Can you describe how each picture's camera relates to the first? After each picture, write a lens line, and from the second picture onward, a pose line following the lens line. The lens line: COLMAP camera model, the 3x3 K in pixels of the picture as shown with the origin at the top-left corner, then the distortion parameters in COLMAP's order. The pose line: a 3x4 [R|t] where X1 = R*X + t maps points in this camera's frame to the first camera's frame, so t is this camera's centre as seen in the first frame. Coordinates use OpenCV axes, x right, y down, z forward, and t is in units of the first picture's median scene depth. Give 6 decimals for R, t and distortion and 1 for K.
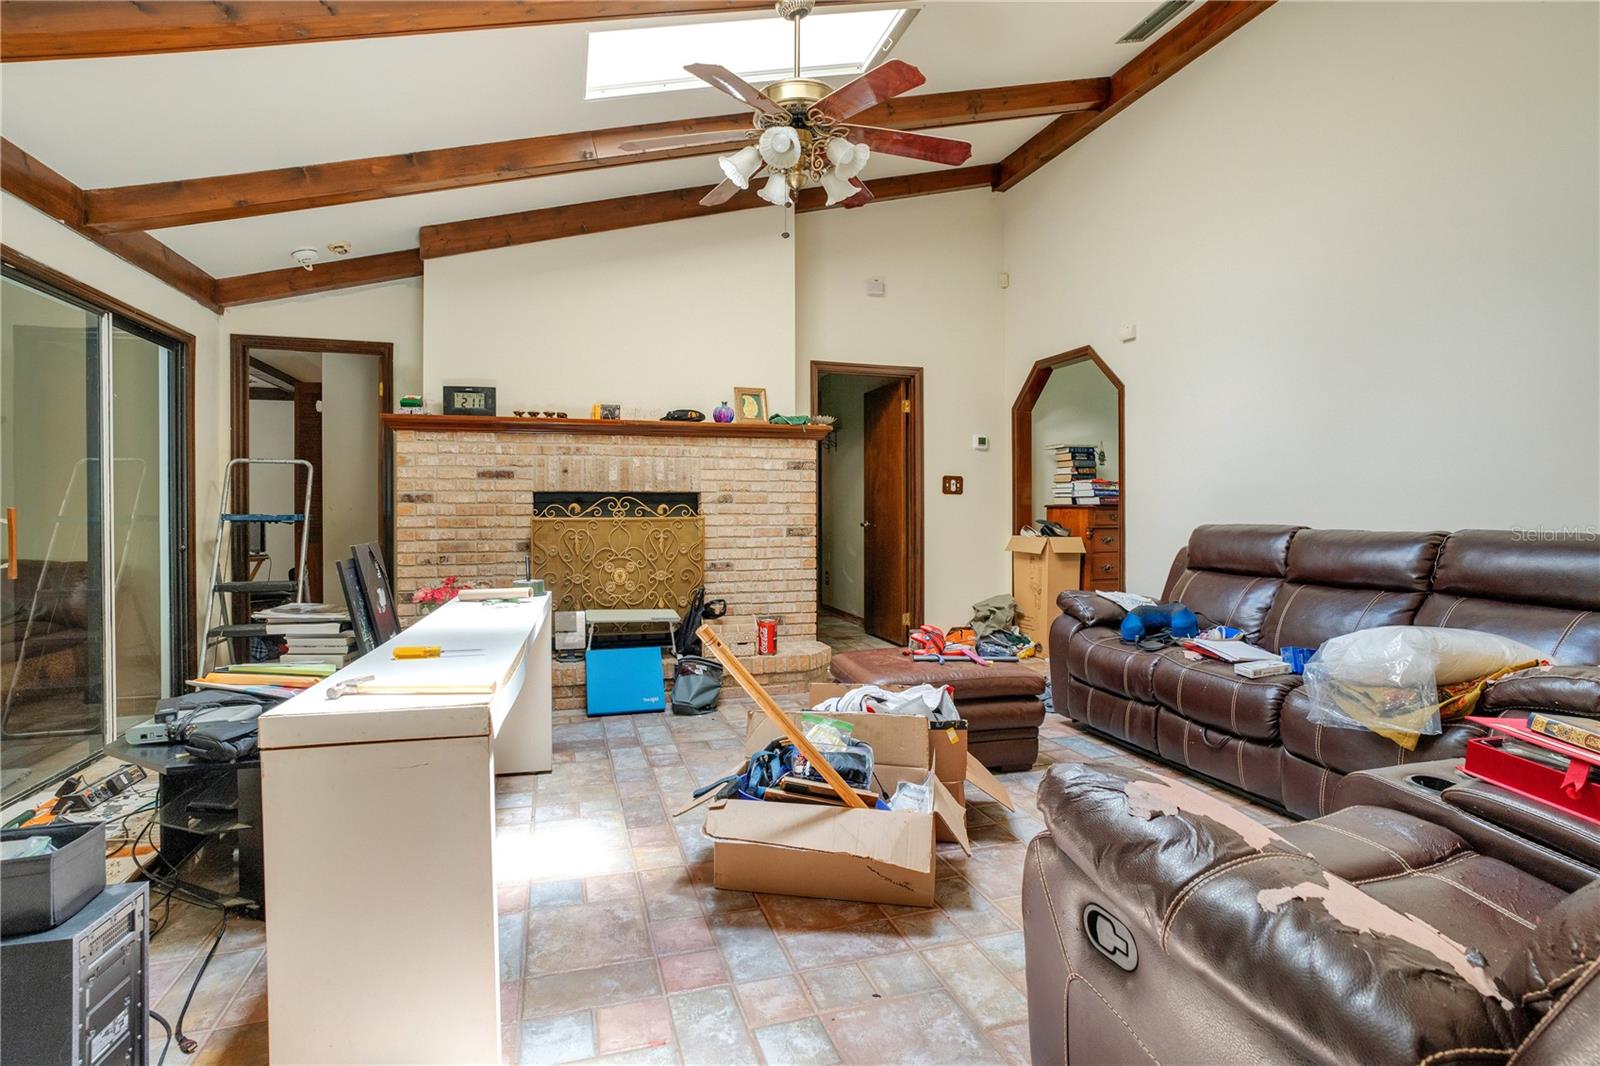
lens RADIAL K [[769.6, 0, 797.7], [0, 769.6, 521.9], [0, 0, 1]] dist [-0.023363, 0.006736]
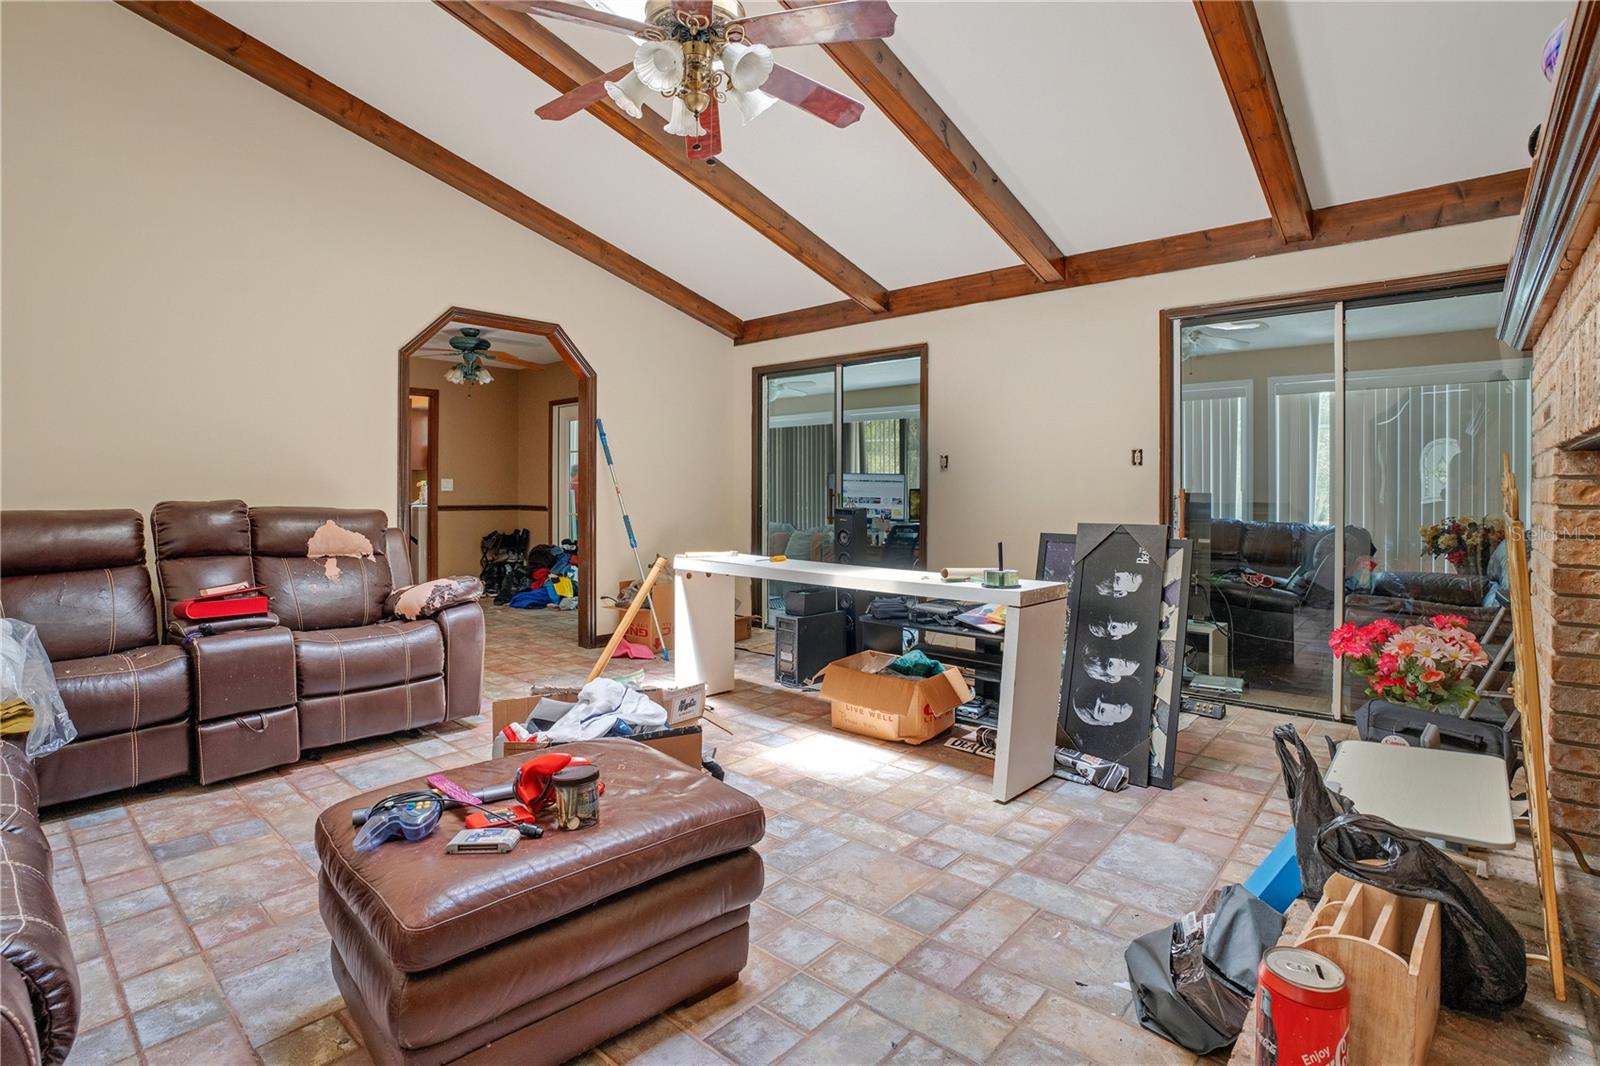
lens RADIAL K [[769.6, 0, 797.7], [0, 769.6, 521.9], [0, 0, 1]] dist [-0.023363, 0.006736]
pose [[-0.861963, 0.019562, -0.506593, 0.303034], [-0.002721, 0.999062, 0.043208, -0.023585], [0.506964, 0.038622, -0.861102, 1.637291]]
